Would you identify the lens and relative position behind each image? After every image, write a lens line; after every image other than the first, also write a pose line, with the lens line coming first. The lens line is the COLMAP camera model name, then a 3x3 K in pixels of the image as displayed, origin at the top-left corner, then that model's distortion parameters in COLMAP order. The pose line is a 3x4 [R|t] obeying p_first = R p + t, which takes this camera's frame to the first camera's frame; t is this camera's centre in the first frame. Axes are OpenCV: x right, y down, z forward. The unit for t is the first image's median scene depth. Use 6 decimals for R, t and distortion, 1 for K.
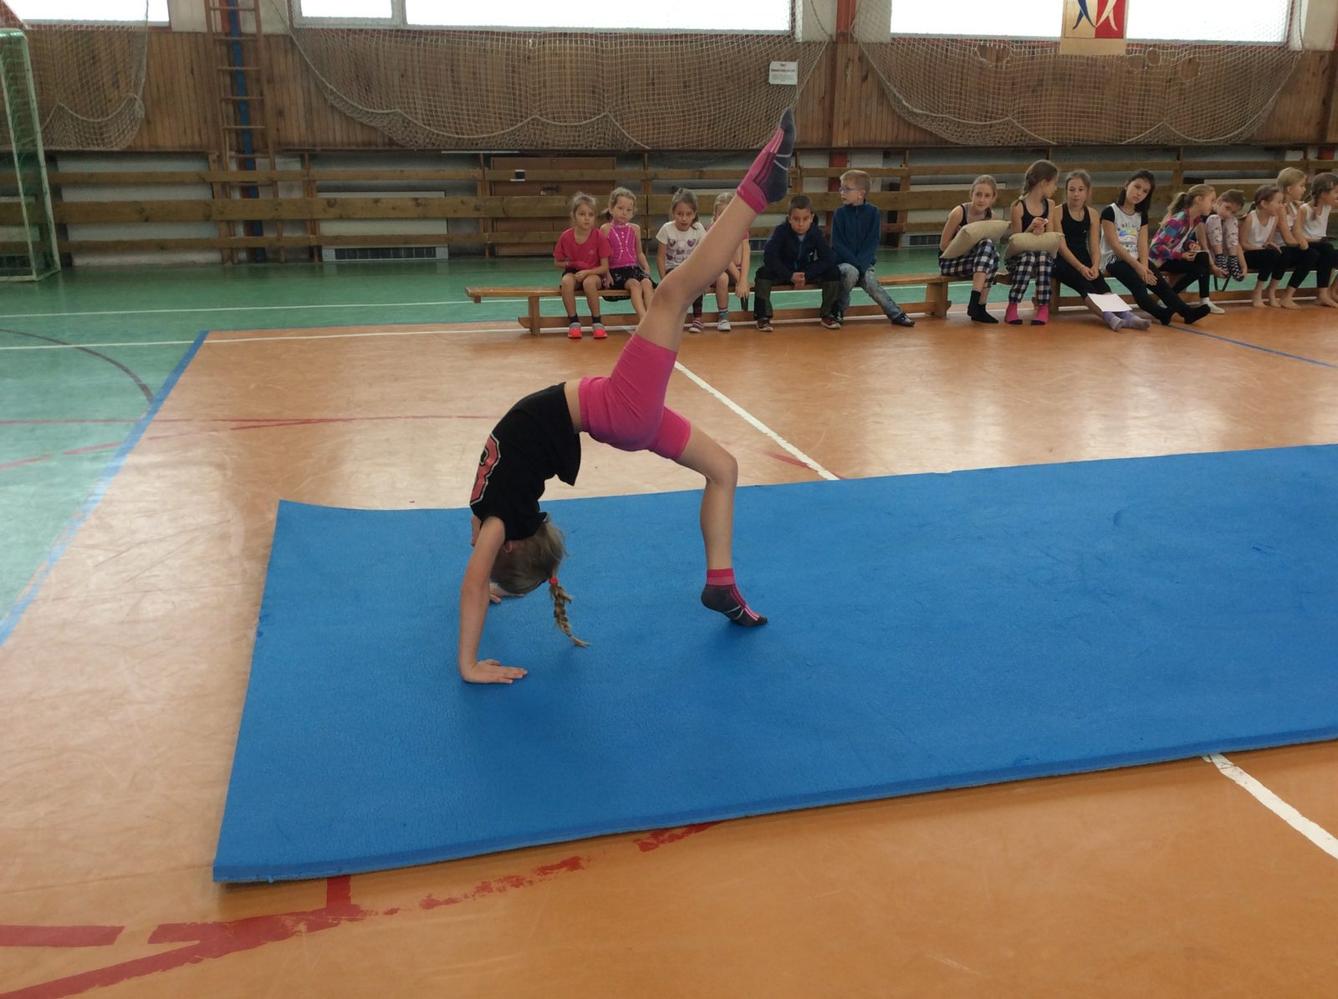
lens RADIAL K [[1217.0, 0, 669.8], [0, 1217.0, 512.5], [0, 0, 1]] dist [0.011798, 0.000000]
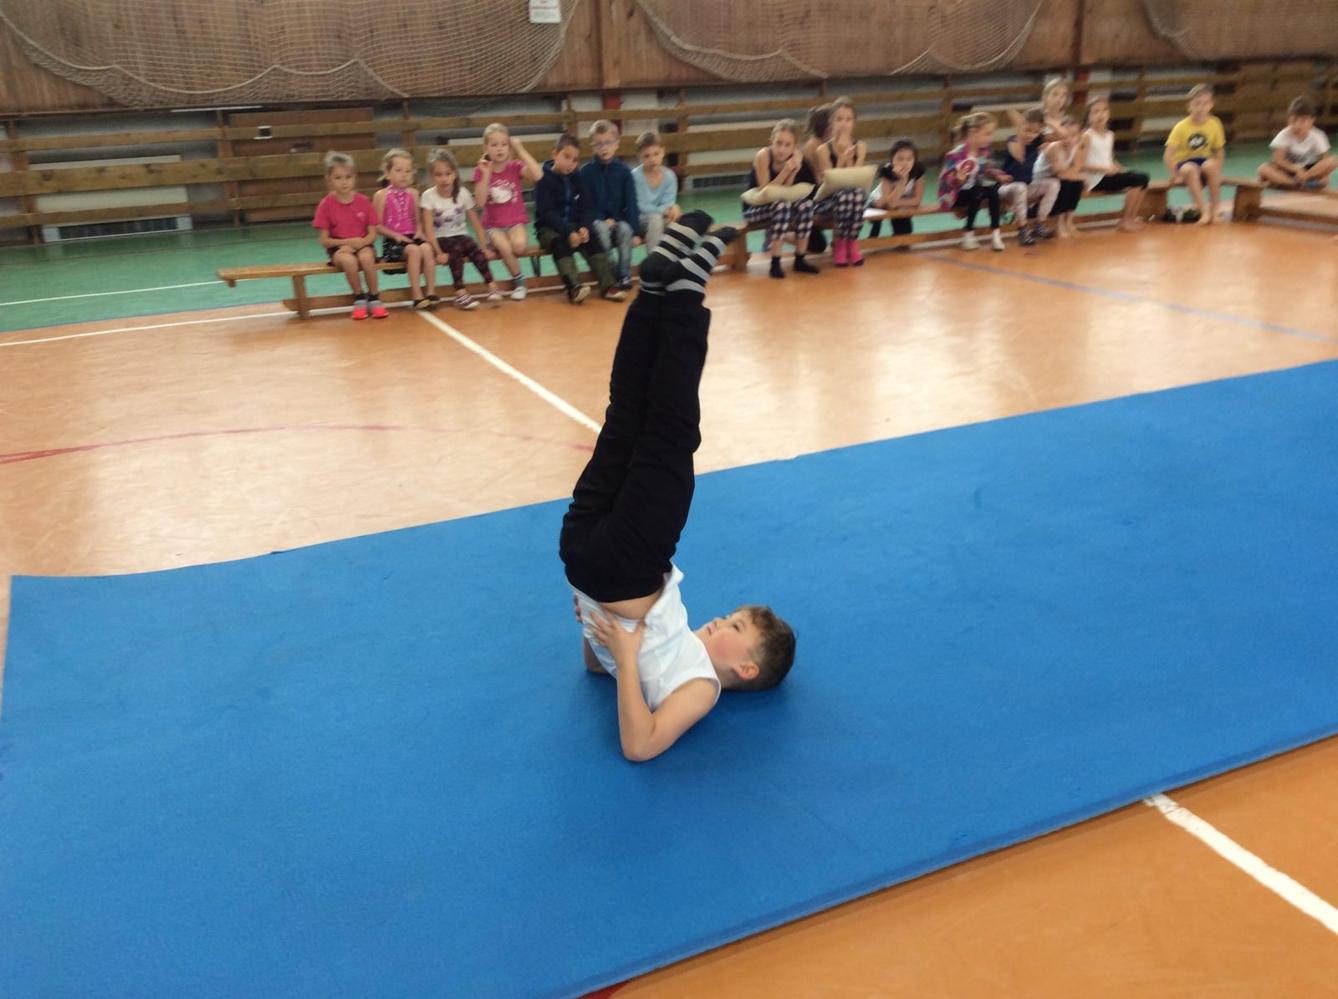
lens RADIAL K [[1217.0, 0, 666.5], [0, 1217.0, 517.6], [0, 0, 1]] dist [0.011798, 0.000000]
pose [[0.981812, -0.096429, 0.163543, -0.006429], [0.087969, 0.994420, 0.058221, -0.018676], [-0.168245, -0.042775, 0.984817, 0.042292]]
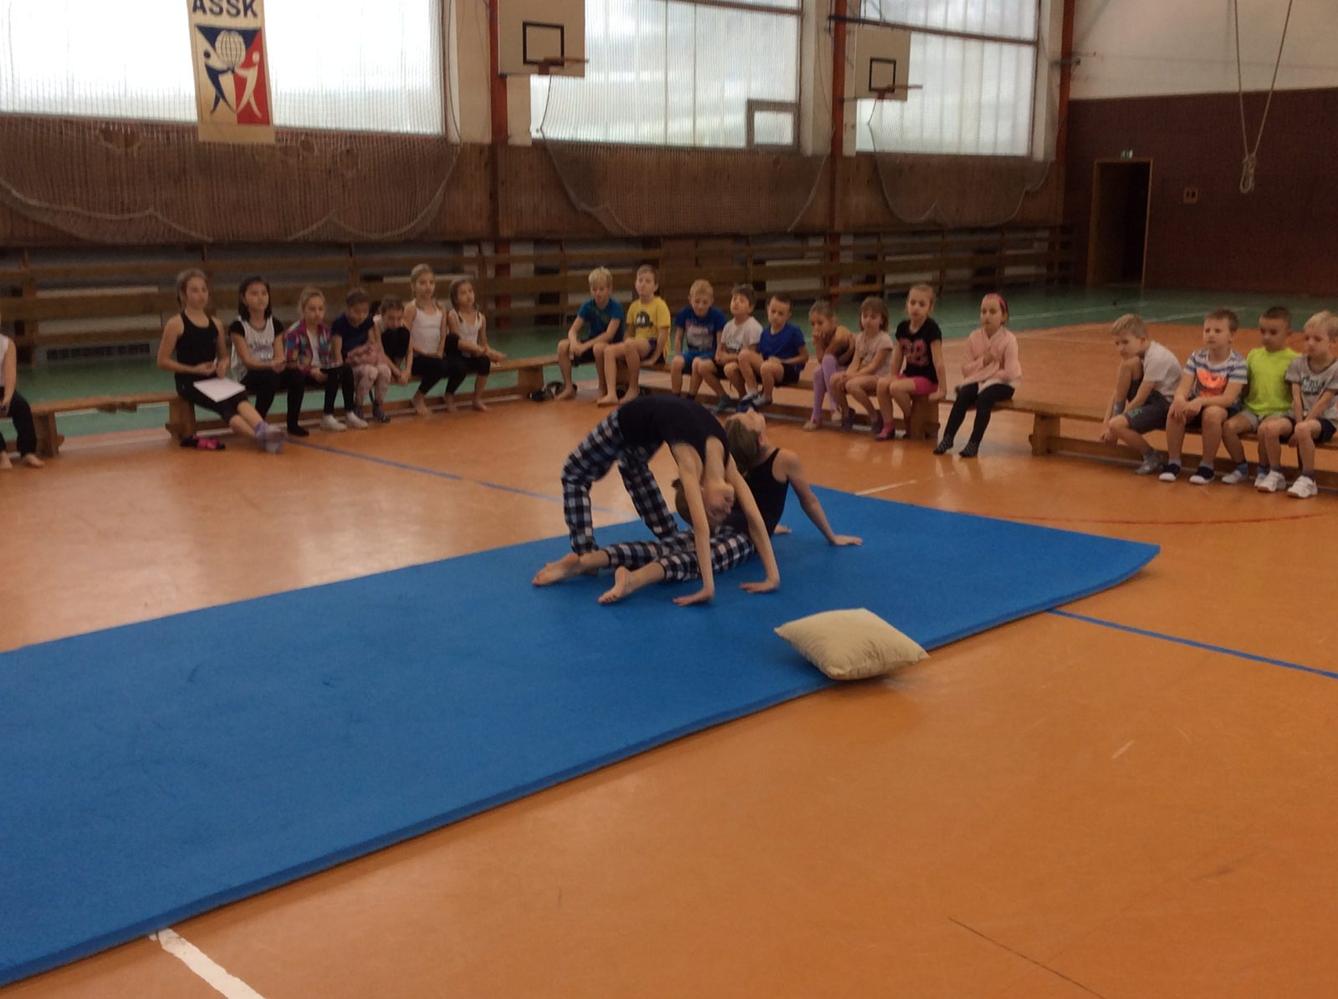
lens RADIAL K [[1448.5, 0, 680.1], [0, 1448.5, 534.2], [0, 0, 1]] dist [0.048481, 0.000000]
pose [[0.855567, -0.111202, 0.505608, 0.053221], [0.151283, 0.987730, -0.038755, -0.001211], [-0.495095, 0.109647, 0.861892, -0.052484]]
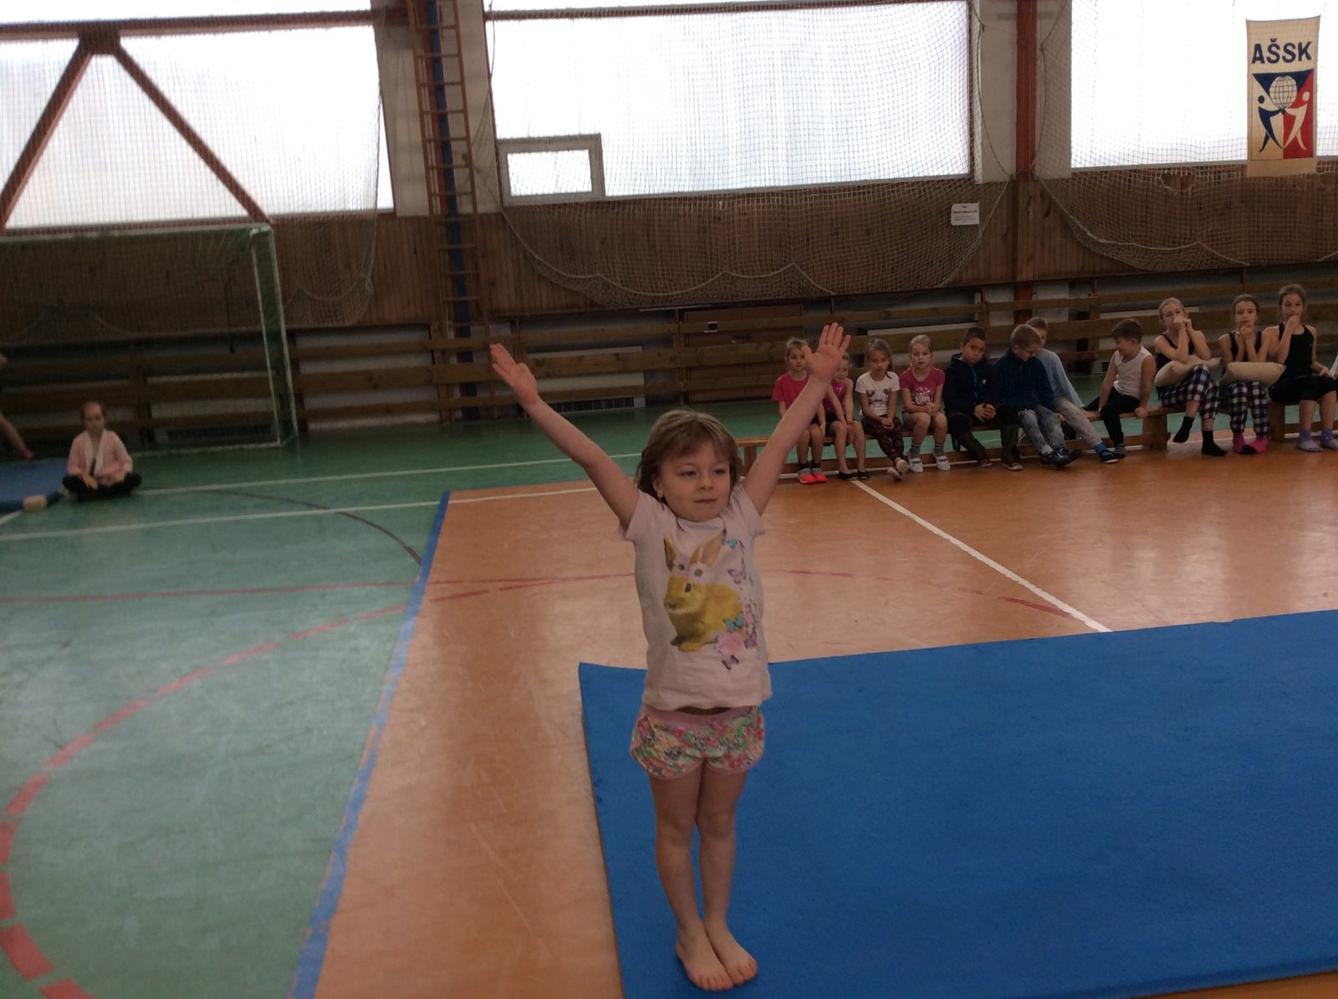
lens RADIAL K [[1217.0, 0, 659.5], [0, 1217.0, 506.6], [0, 0, 1]] dist [0.011798, 0.000000]
pose [[0.990462, -0.034969, -0.133275, -0.033225], [0.020337, 0.993767, -0.109610, -0.009335], [0.136278, 0.105854, 0.984999, -0.018492]]
